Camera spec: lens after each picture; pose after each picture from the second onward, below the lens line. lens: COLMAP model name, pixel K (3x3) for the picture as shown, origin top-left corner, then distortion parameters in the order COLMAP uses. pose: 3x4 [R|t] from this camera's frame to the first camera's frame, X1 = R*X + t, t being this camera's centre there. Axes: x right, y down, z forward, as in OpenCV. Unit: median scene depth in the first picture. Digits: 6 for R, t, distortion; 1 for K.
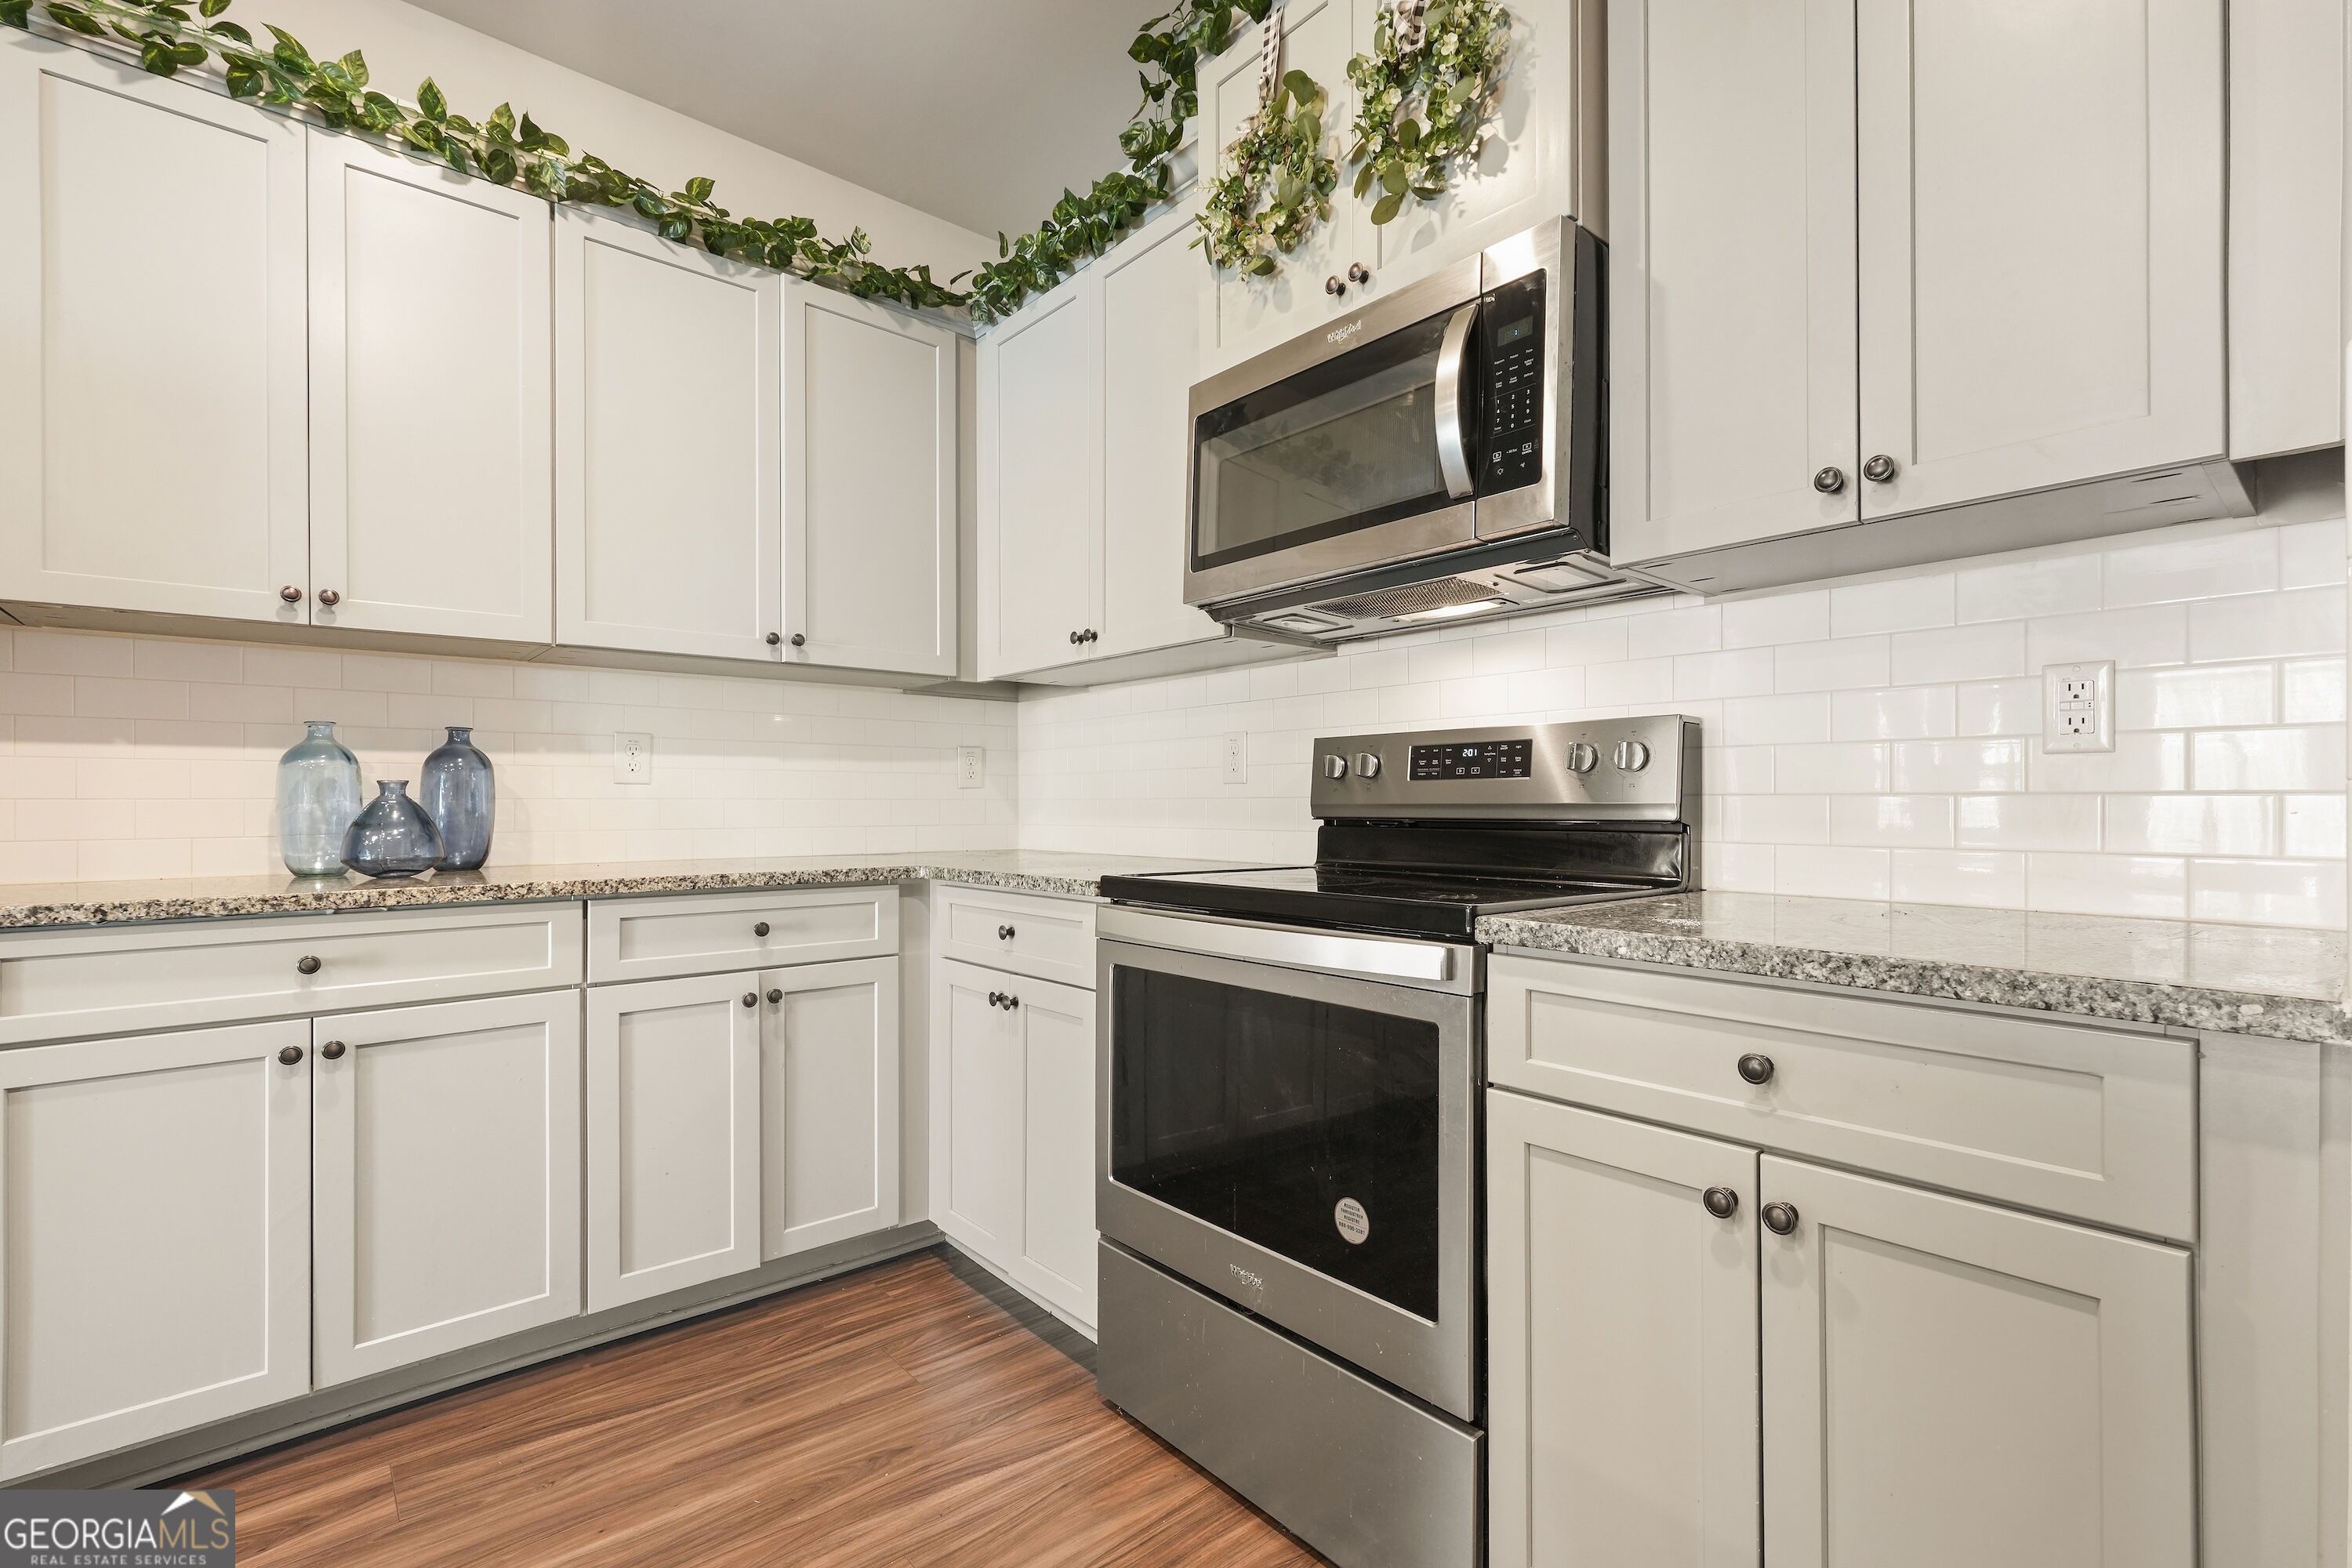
lens RADIAL K [[1061.5, 0, 1186.0], [0, 1061.5, 798.2], [0, 0, 1]] dist [0.005475, 0.000394]
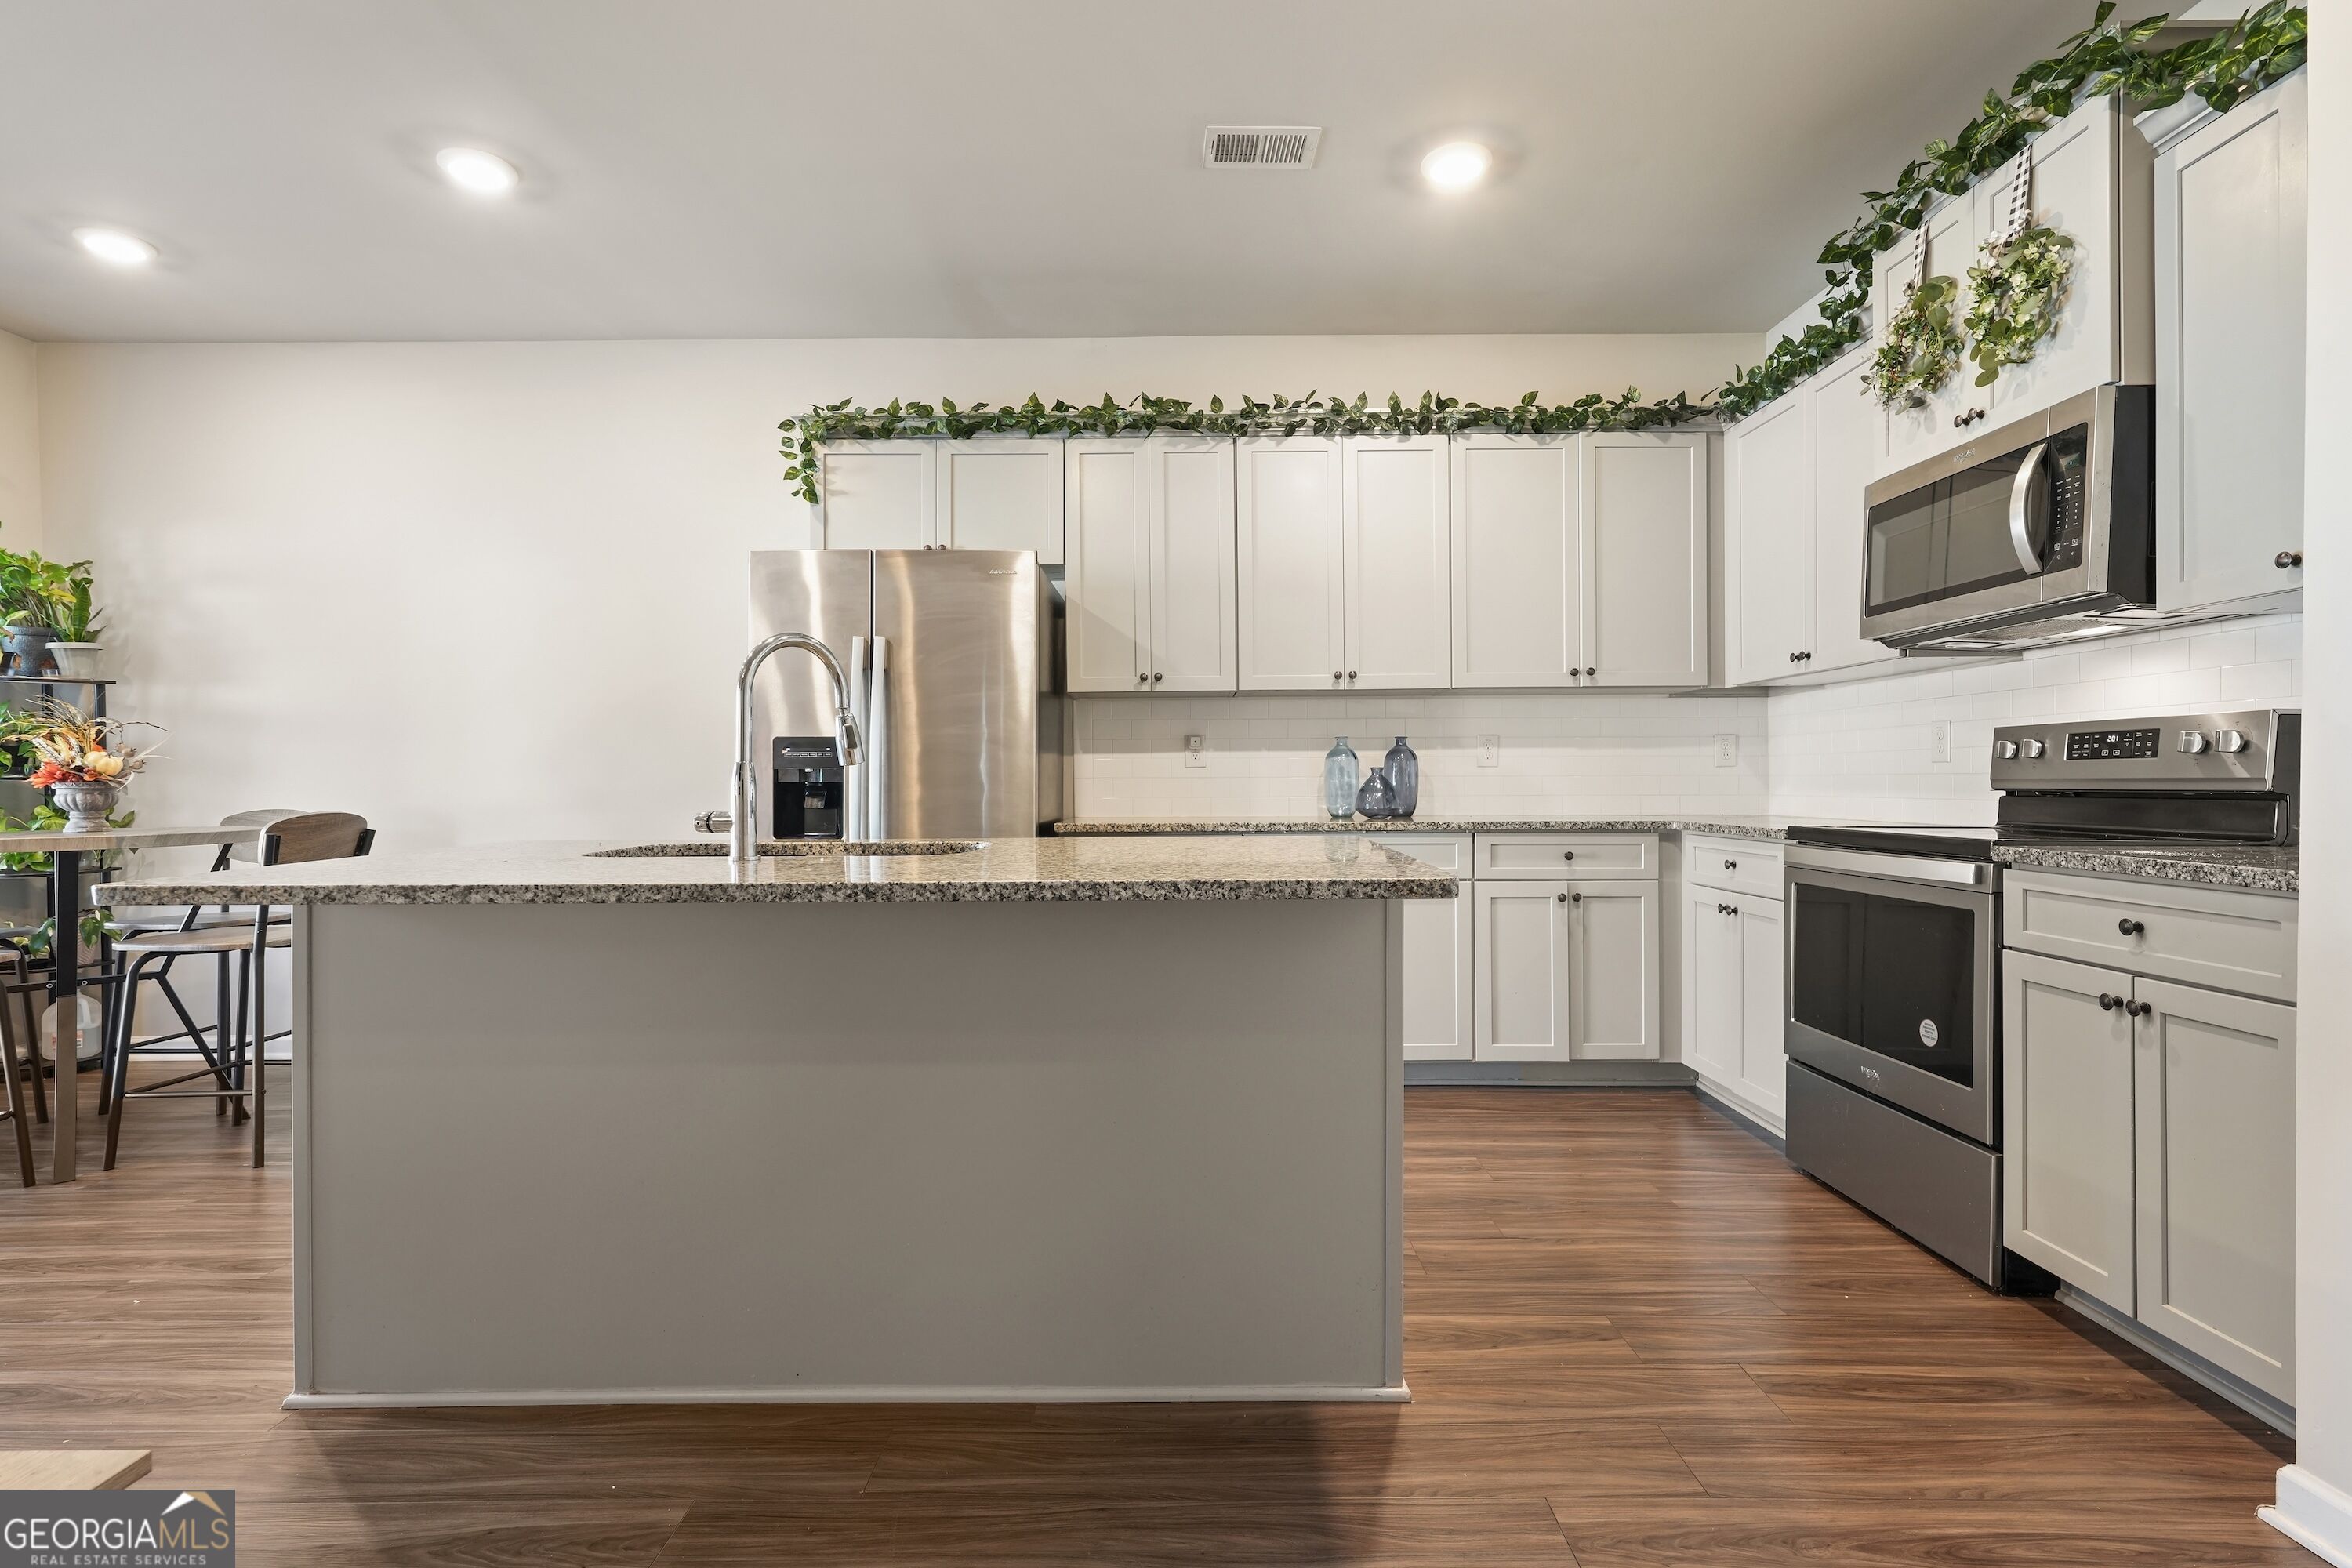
lens RADIAL K [[1108.8, 0, 1176.0], [0, 1108.8, 784.0], [0, 0, 1]] dist [-0.001151, -0.000504]
pose [[0.758030, 0.000885, -0.652219, 0.265414], [0.005871, 0.999949, 0.008180, -0.005144], [0.652193, -0.010030, 0.757987, -0.714281]]
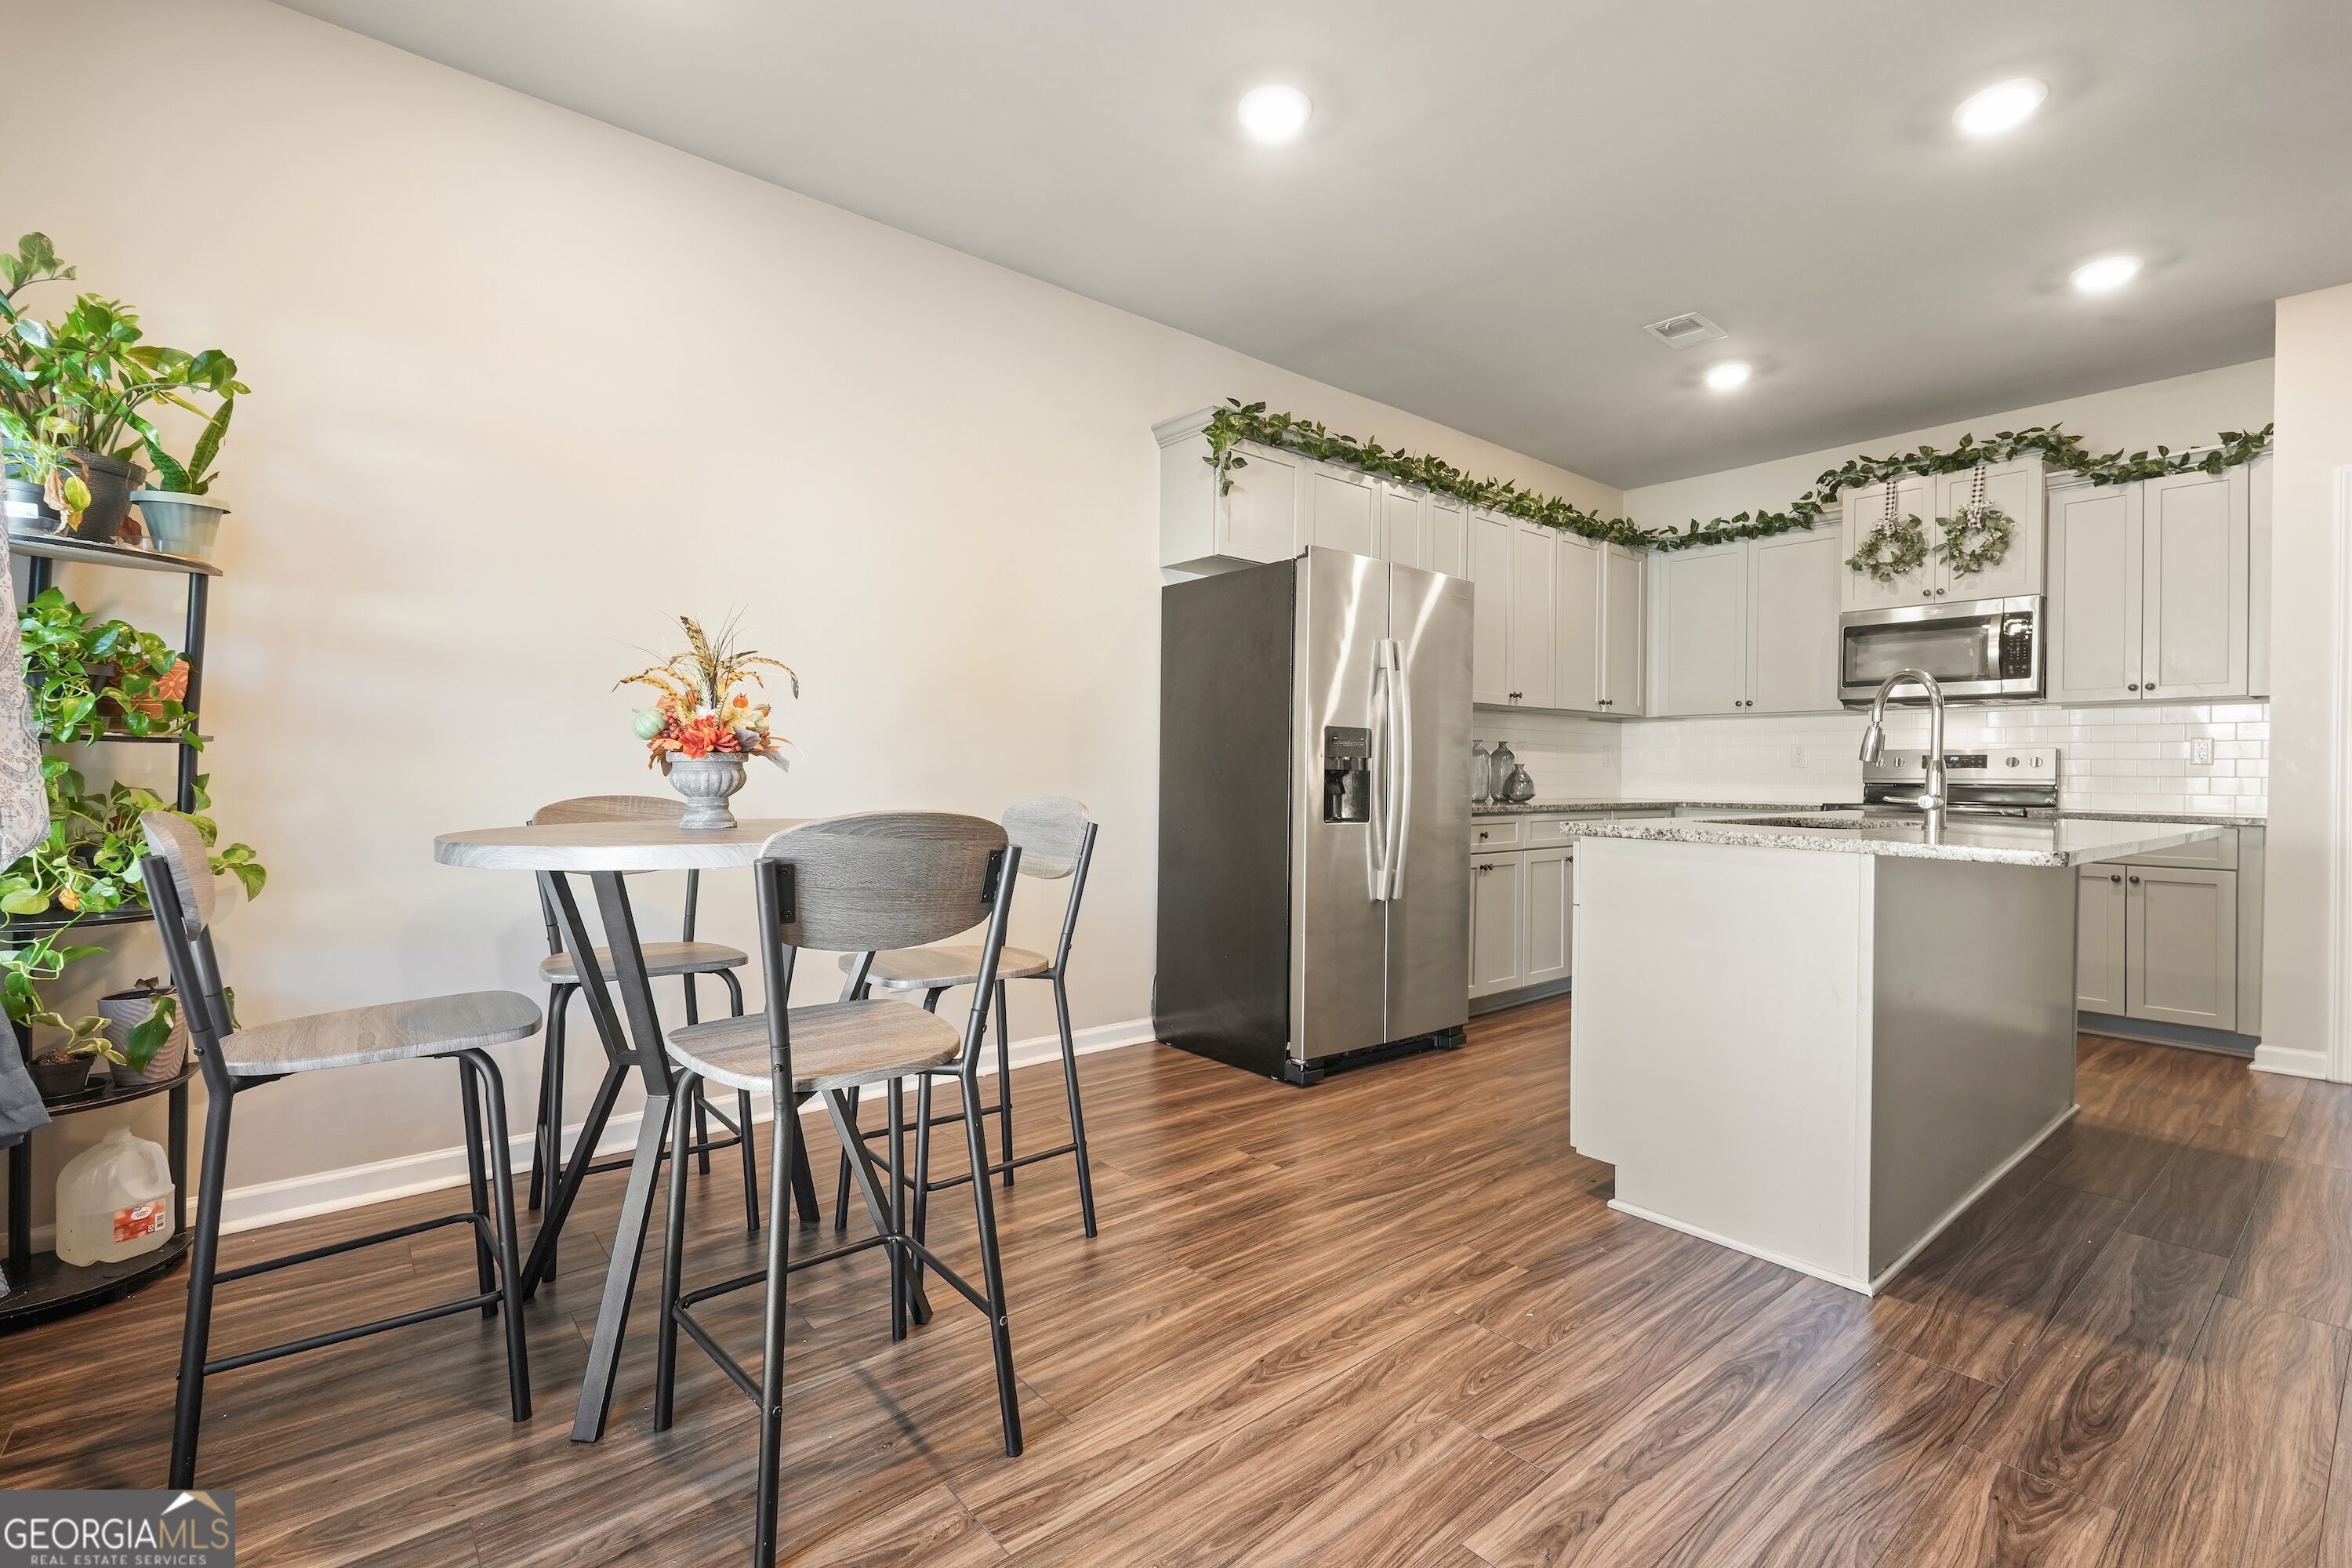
lens RADIAL K [[1045.6, 0, 1176.0], [0, 1045.6, 784.0], [0, 0, 1]] dist [0.003462, 0.000282]
pose [[0.999798, 0.013621, -0.014763, -1.509791], [-0.013380, 0.999778, 0.016269, 0.002059], [0.014981, -0.016068, 0.999759, -1.517572]]
